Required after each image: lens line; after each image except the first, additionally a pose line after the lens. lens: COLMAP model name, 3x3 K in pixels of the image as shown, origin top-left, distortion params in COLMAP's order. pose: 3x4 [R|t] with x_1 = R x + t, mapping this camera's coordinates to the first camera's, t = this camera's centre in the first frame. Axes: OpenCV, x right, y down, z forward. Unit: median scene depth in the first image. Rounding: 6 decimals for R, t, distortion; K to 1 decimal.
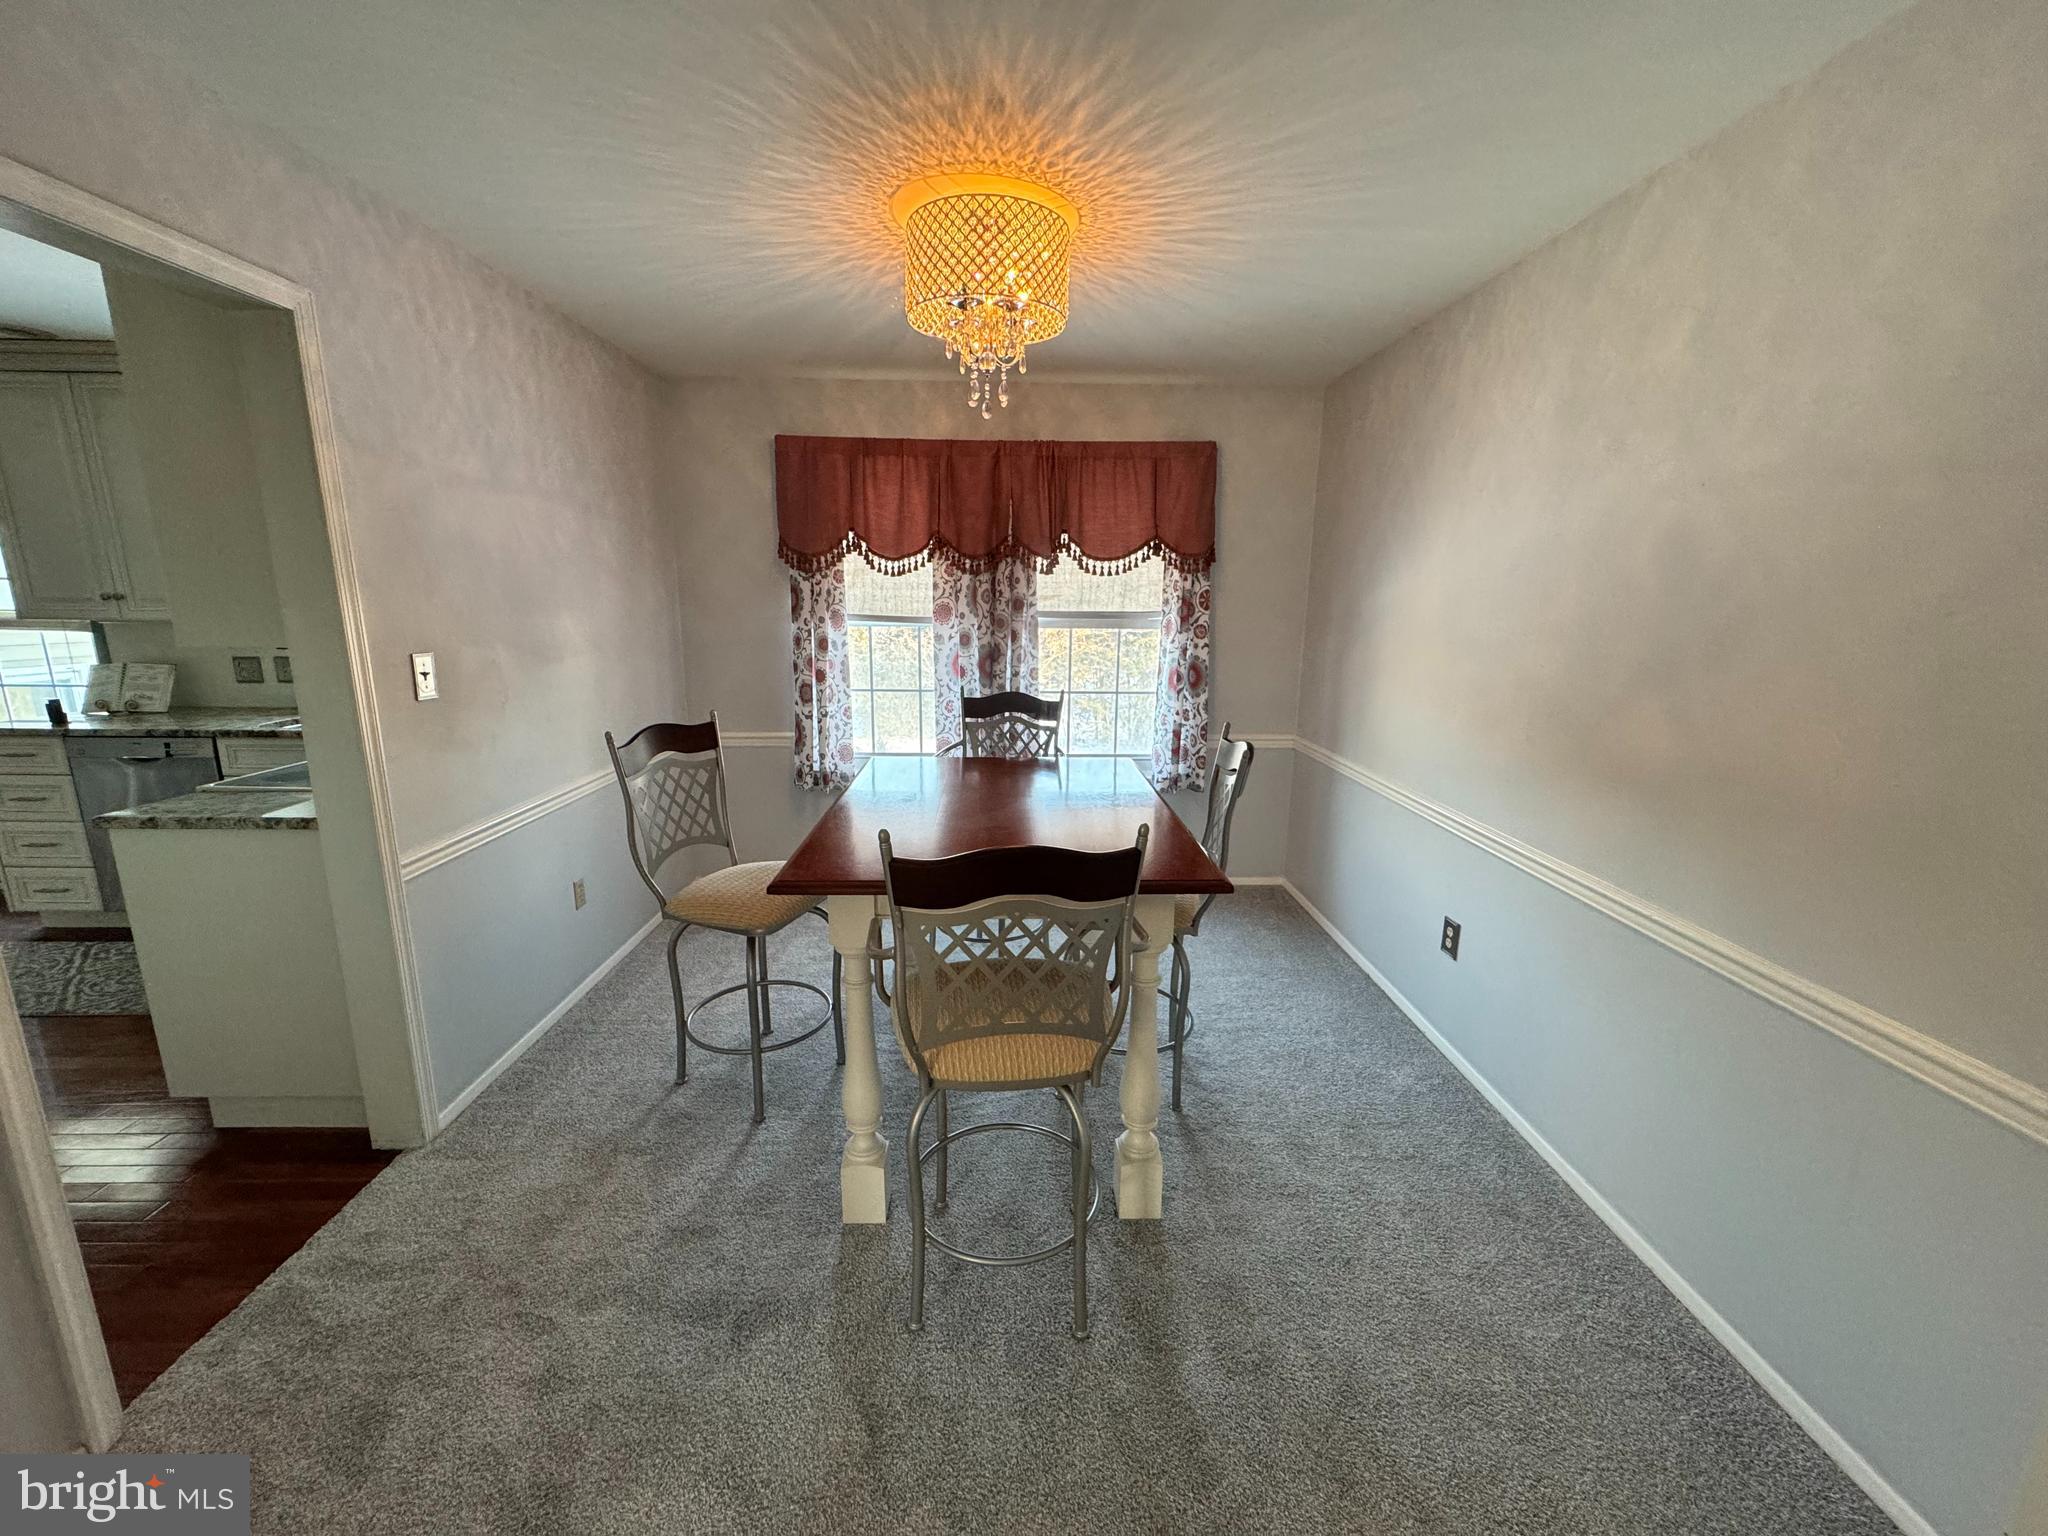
lens RADIAL K [[818.2, 0, 1024.0], [0, 818.2, 768.0], [0, 0, 1]] dist [0.000552, 0.000026]
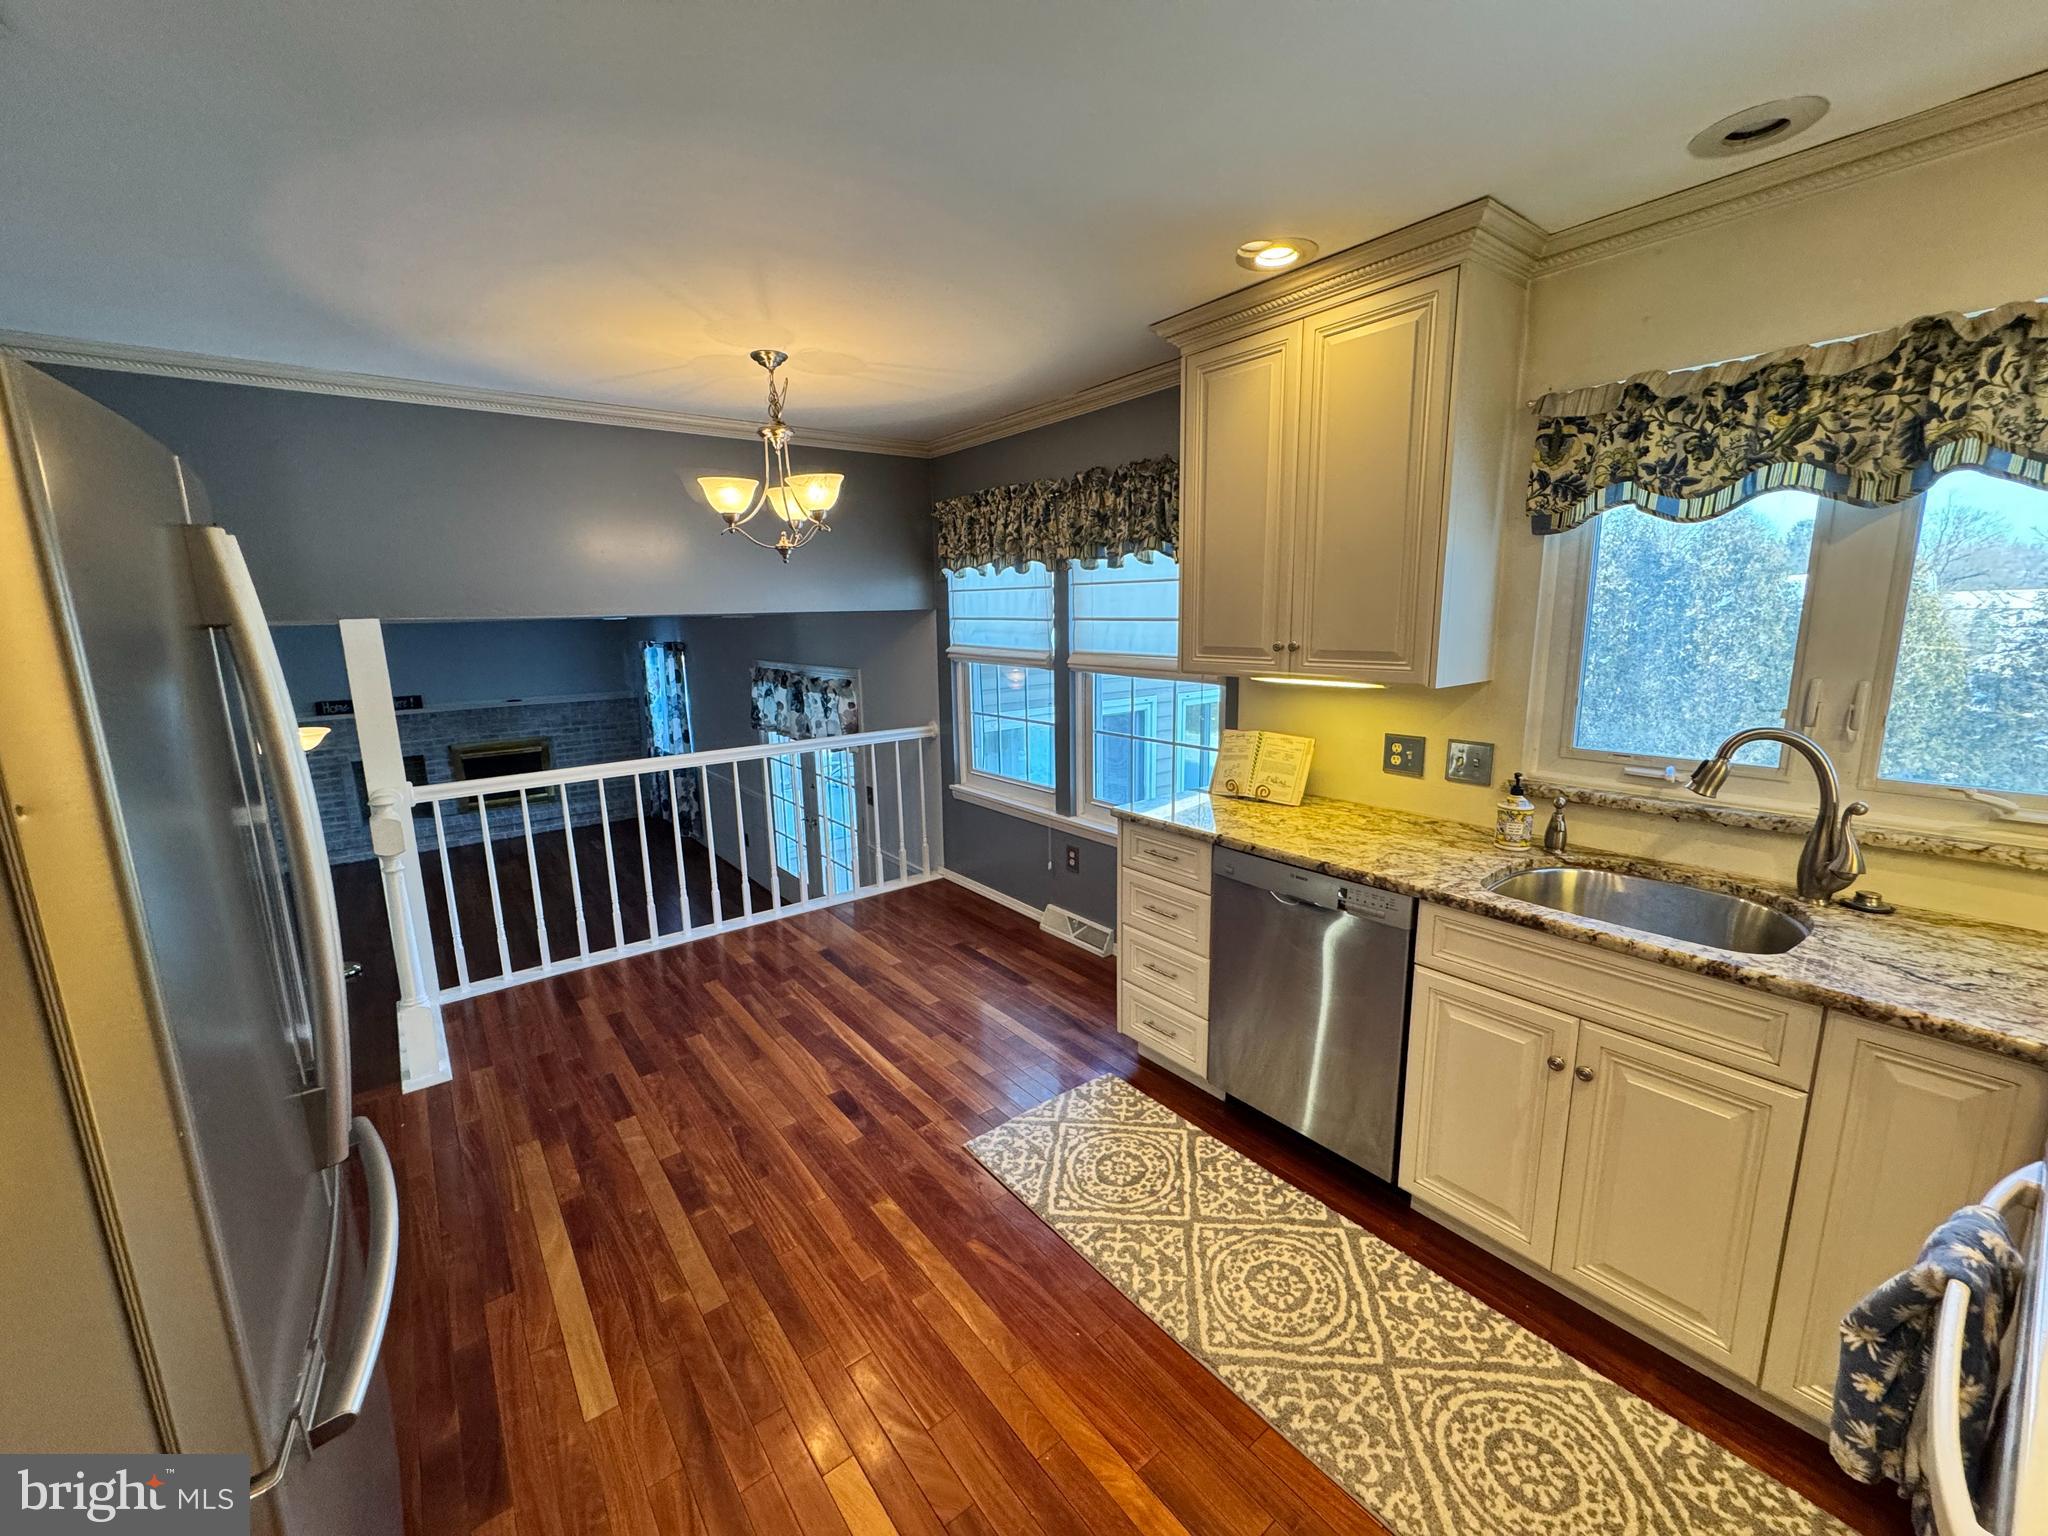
lens RADIAL K [[818.2, 0, 1024.0], [0, 818.2, 768.0], [0, 0, 1]] dist [0.000552, 0.000026]
pose [[0.592518, 0.129352, -0.795104, -0.624974], [-0.139287, 0.988608, 0.057035, -0.108561], [0.793424, 0.076954, 0.603786, 0.374430]]
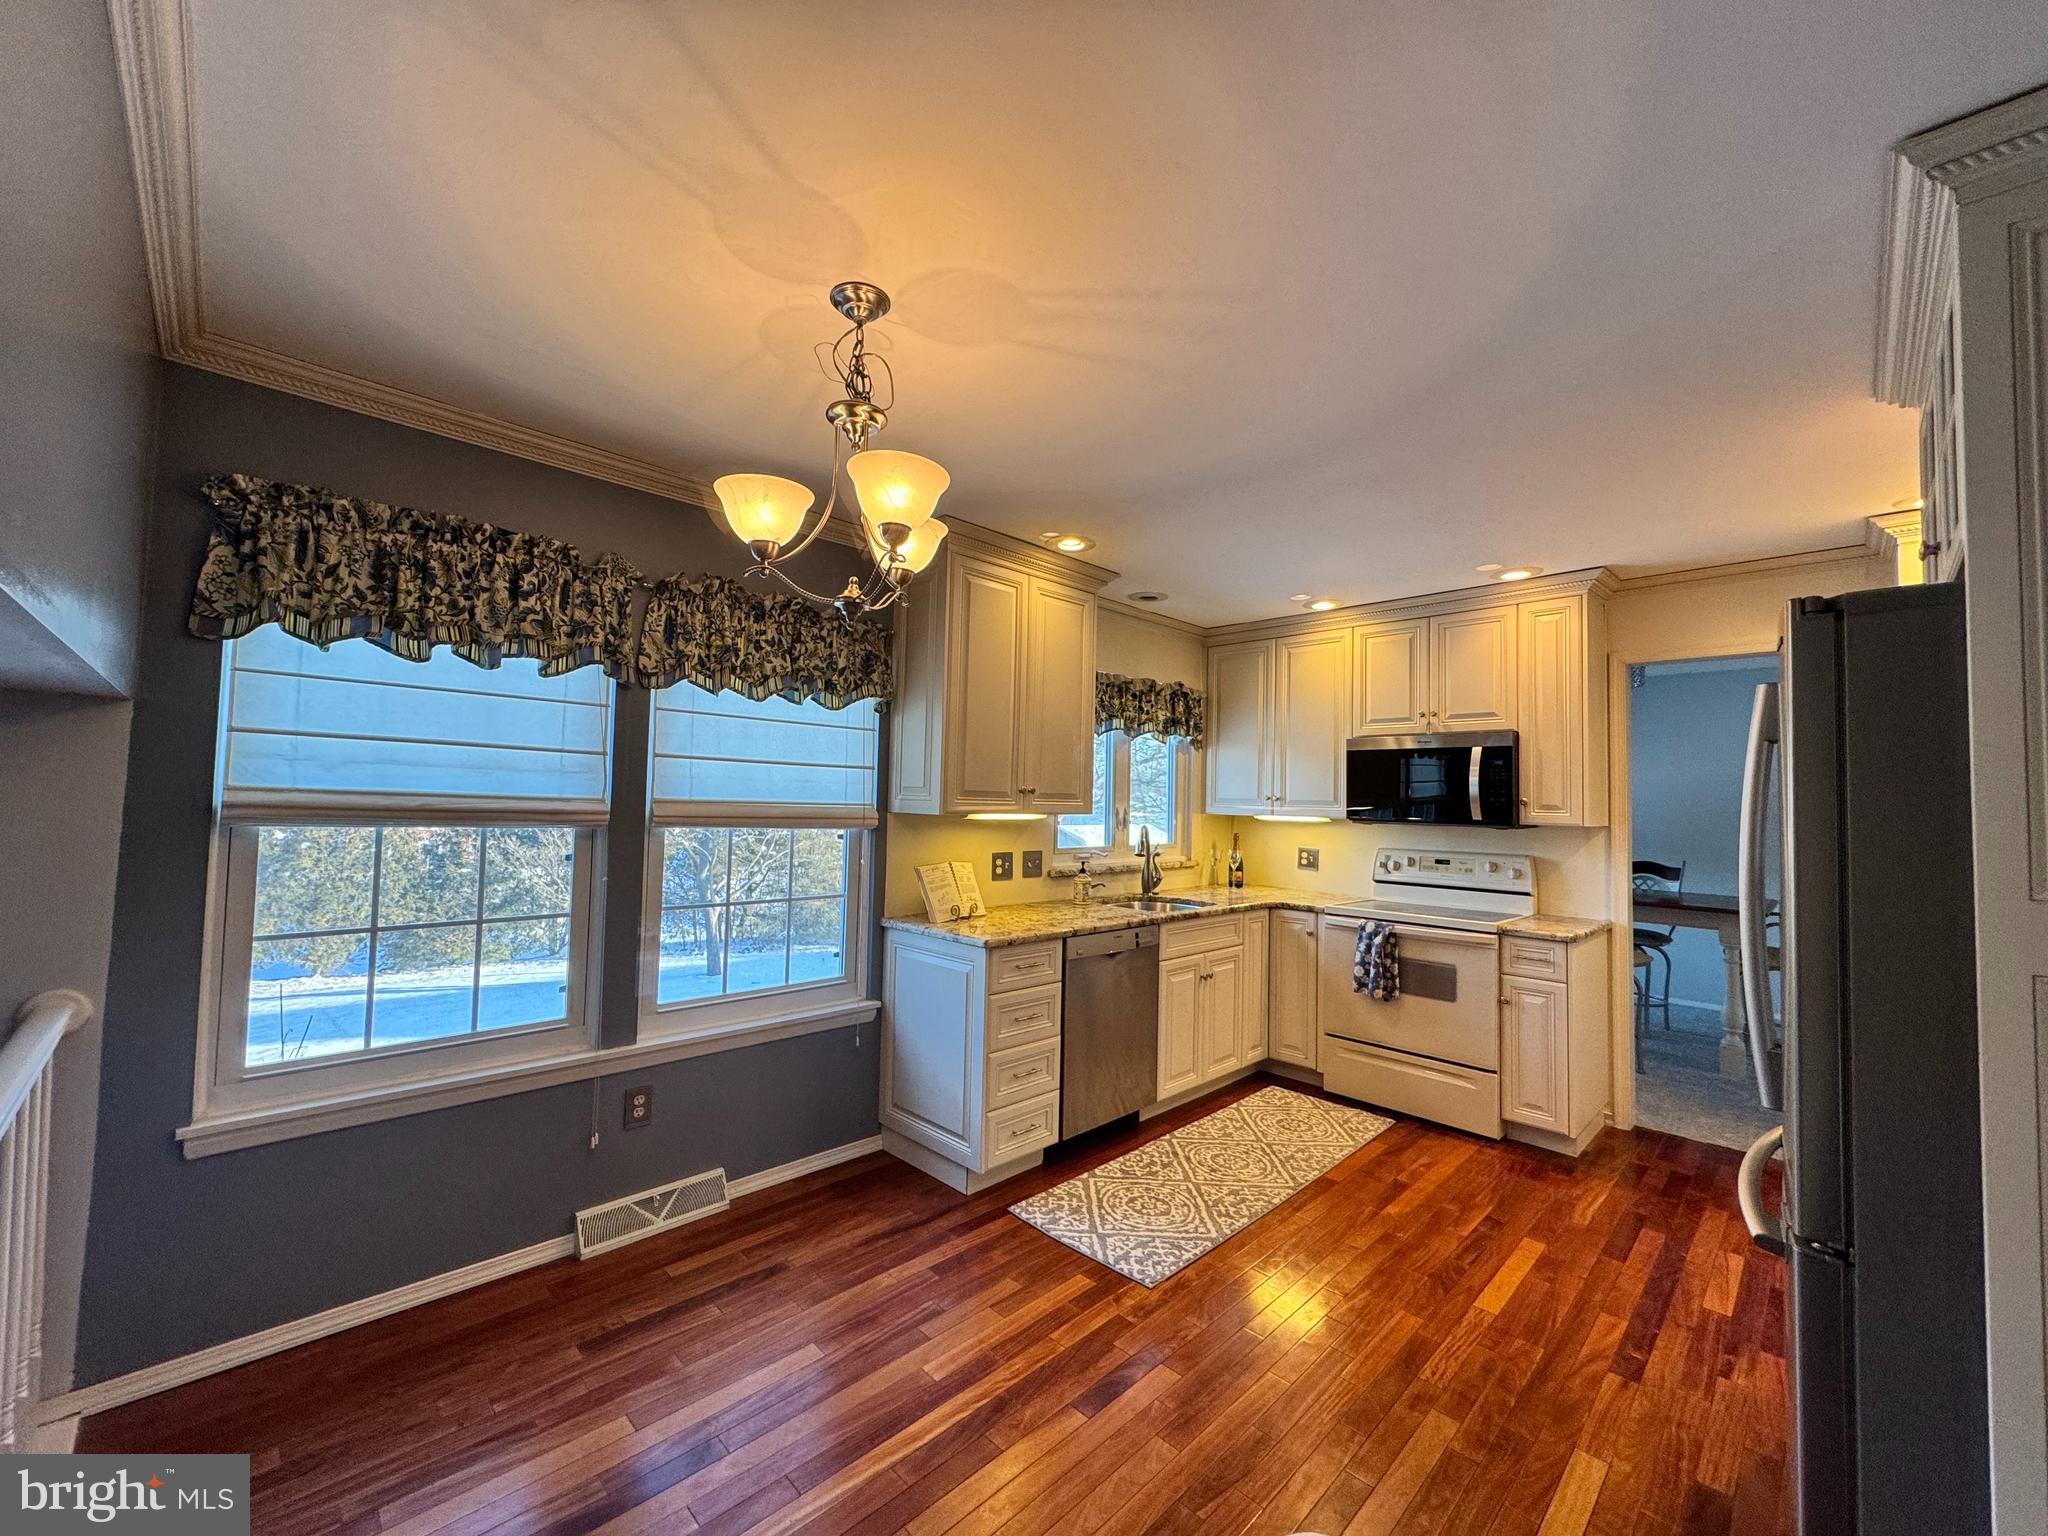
lens RADIAL K [[818.2, 0, 1024.0], [0, 818.2, 768.0], [0, 0, 1]] dist [0.000552, 0.000026]
pose [[0.726415, 0.032722, 0.686477, -1.646096], [0.127073, 0.975248, -0.180952, -0.057381], [-0.675407, 0.218679, 0.704276, 0.286044]]
